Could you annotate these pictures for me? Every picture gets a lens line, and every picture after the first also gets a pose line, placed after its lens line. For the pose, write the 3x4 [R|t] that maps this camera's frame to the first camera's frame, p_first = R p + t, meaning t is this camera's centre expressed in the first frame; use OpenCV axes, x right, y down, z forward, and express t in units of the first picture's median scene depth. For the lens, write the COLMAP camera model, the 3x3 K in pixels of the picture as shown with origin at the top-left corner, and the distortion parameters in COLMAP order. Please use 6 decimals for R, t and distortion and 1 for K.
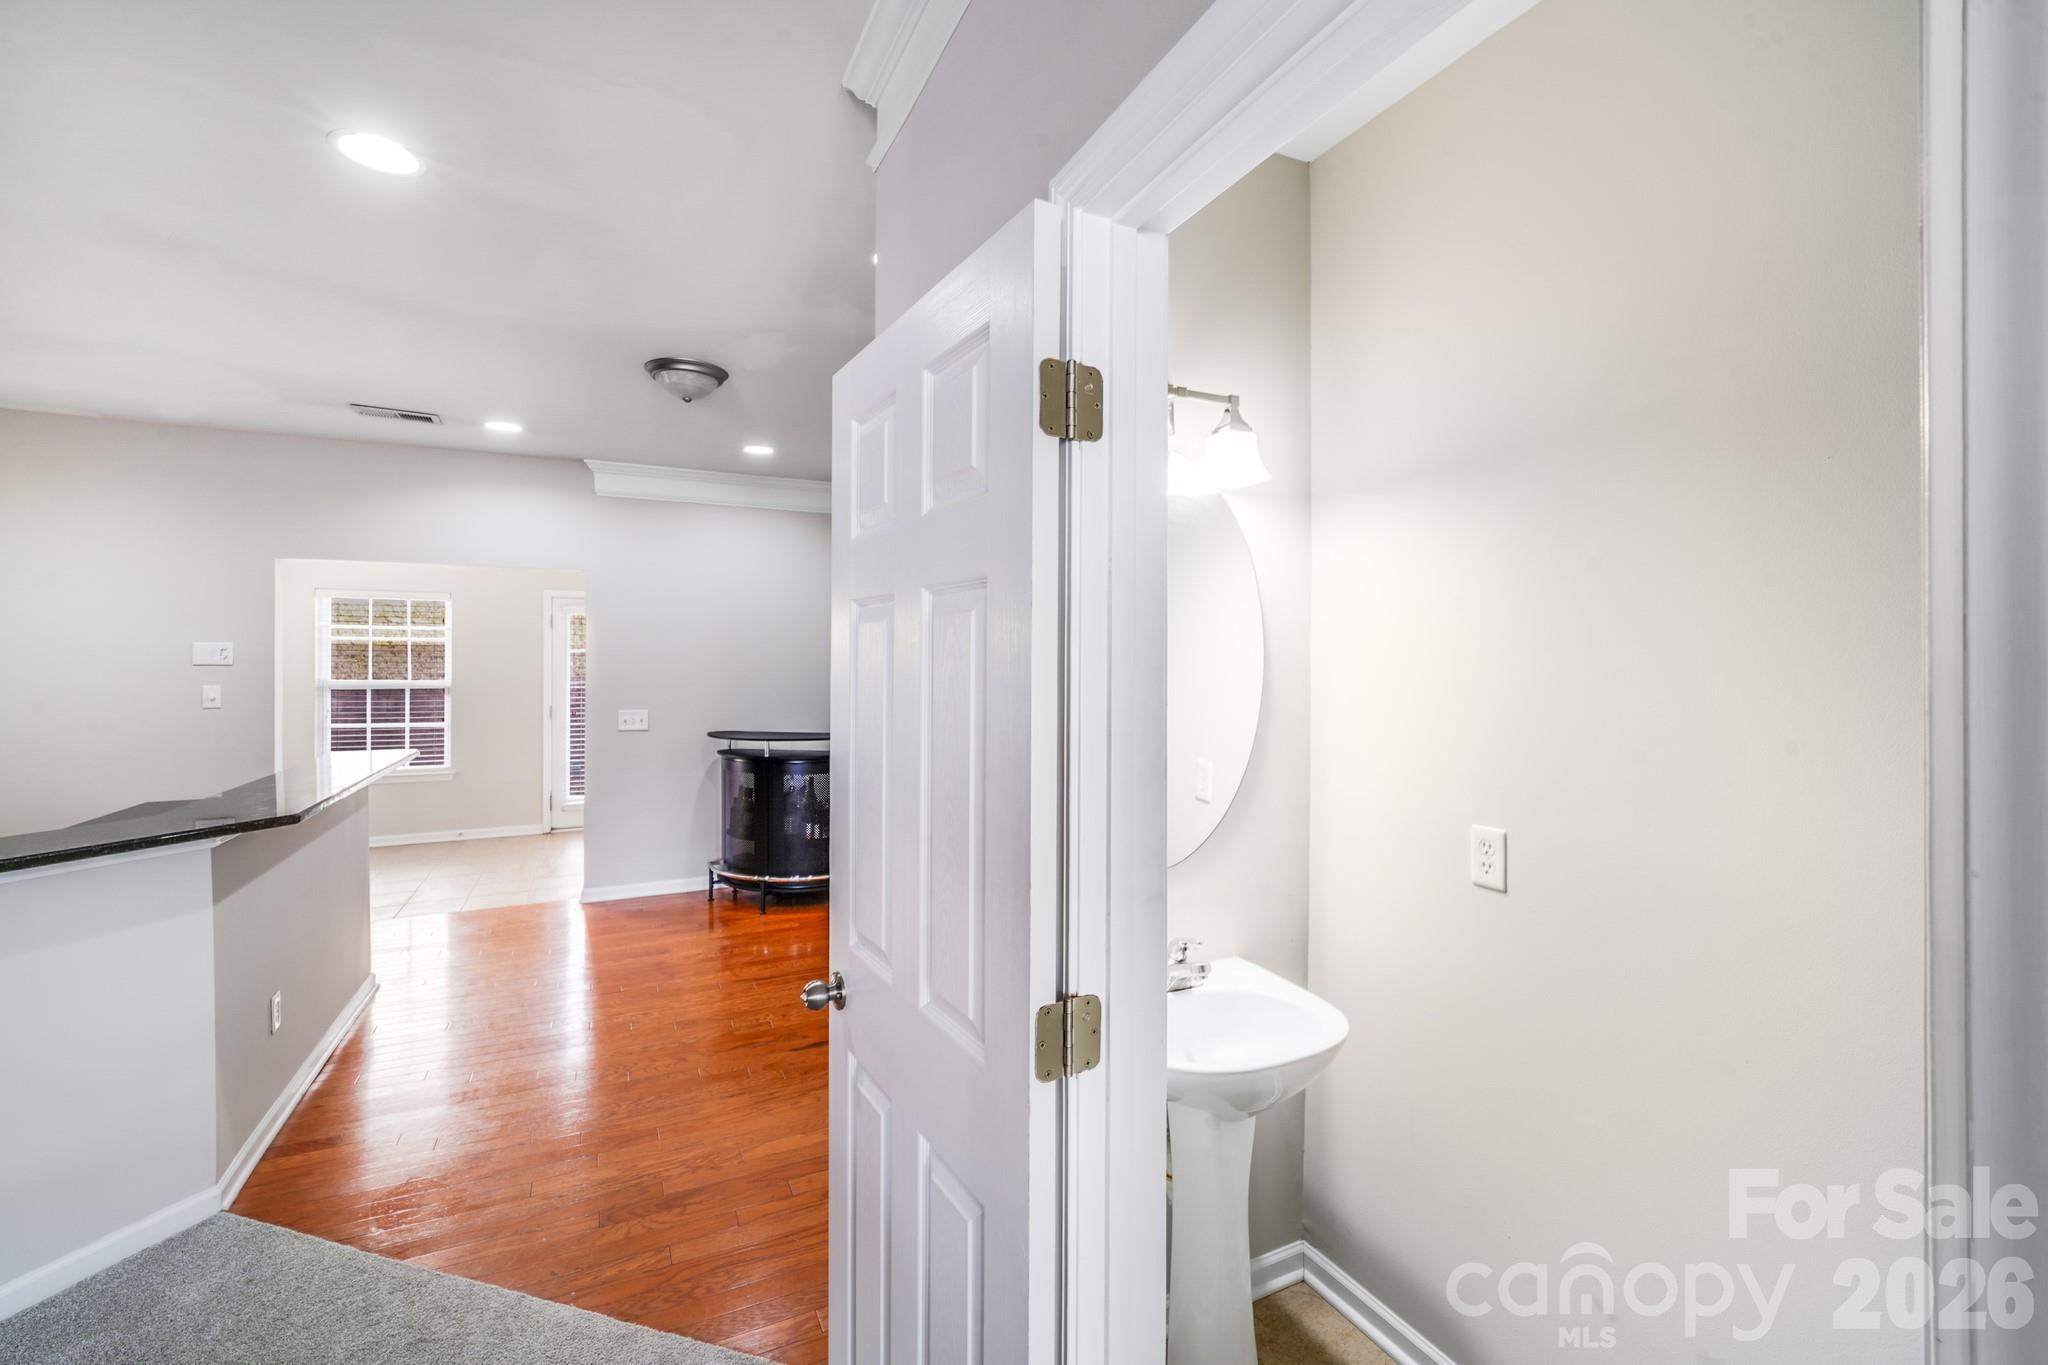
lens RADIAL K [[838.2, 0, 1022.1], [0, 838.2, 664.6], [0, 0, 1]] dist [-0.007656, -0.000366]
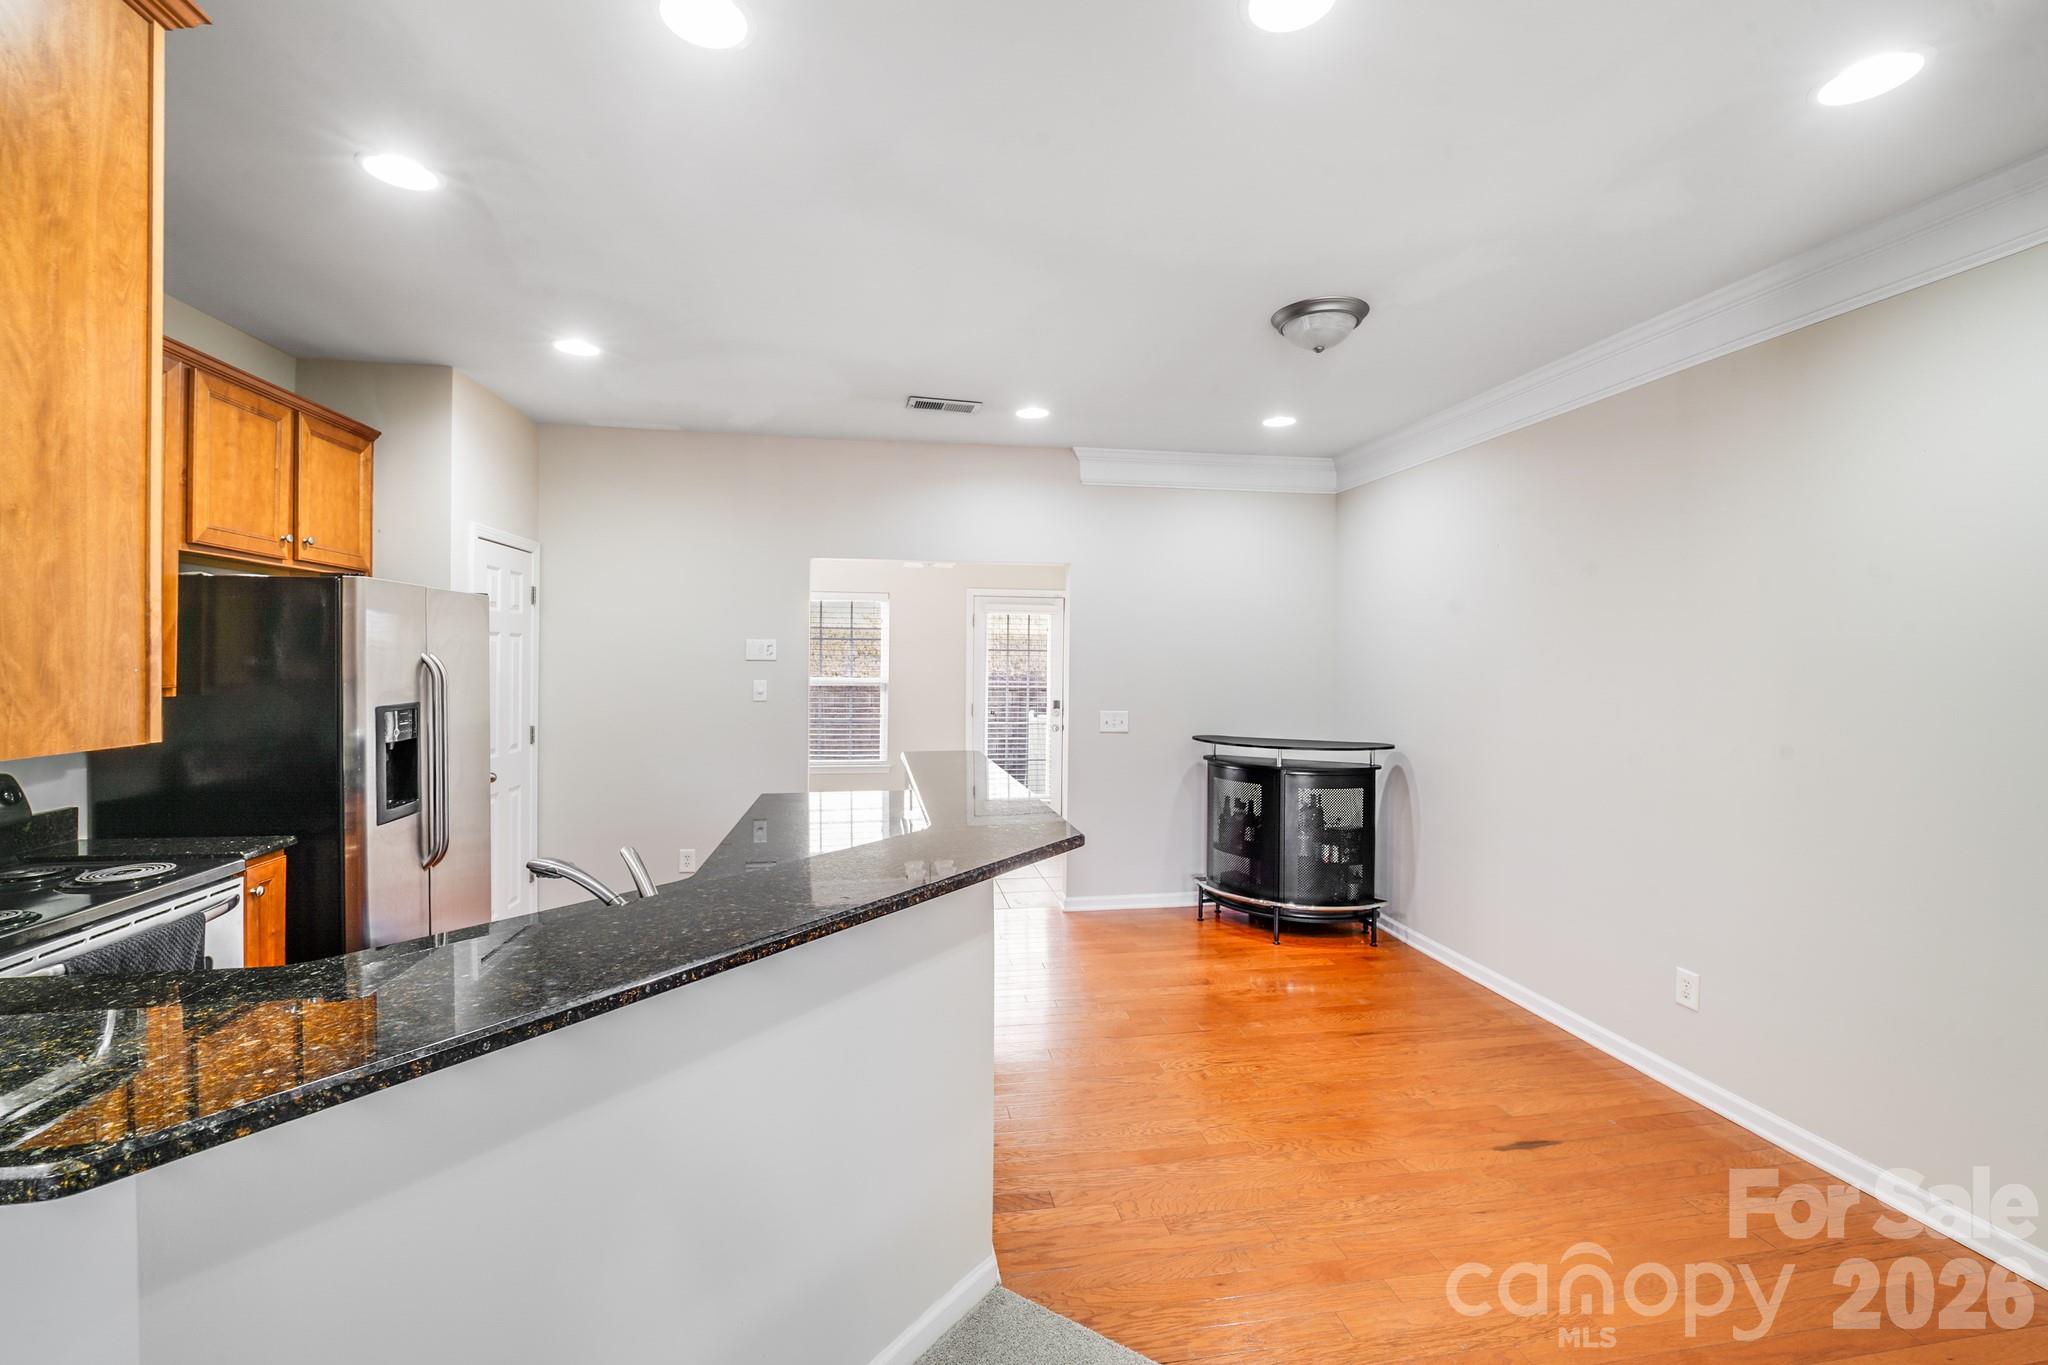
lens RADIAL K [[837.1, 0, 1025.5], [0, 837.1, 663.7], [0, 0, 1]] dist [0.036596, -0.000051]
pose [[0.959530, 0.004235, -0.281573, -0.302154], [-0.005114, 0.999984, -0.002387, 0.004262], [0.281559, 0.003730, 0.959537, 0.063950]]
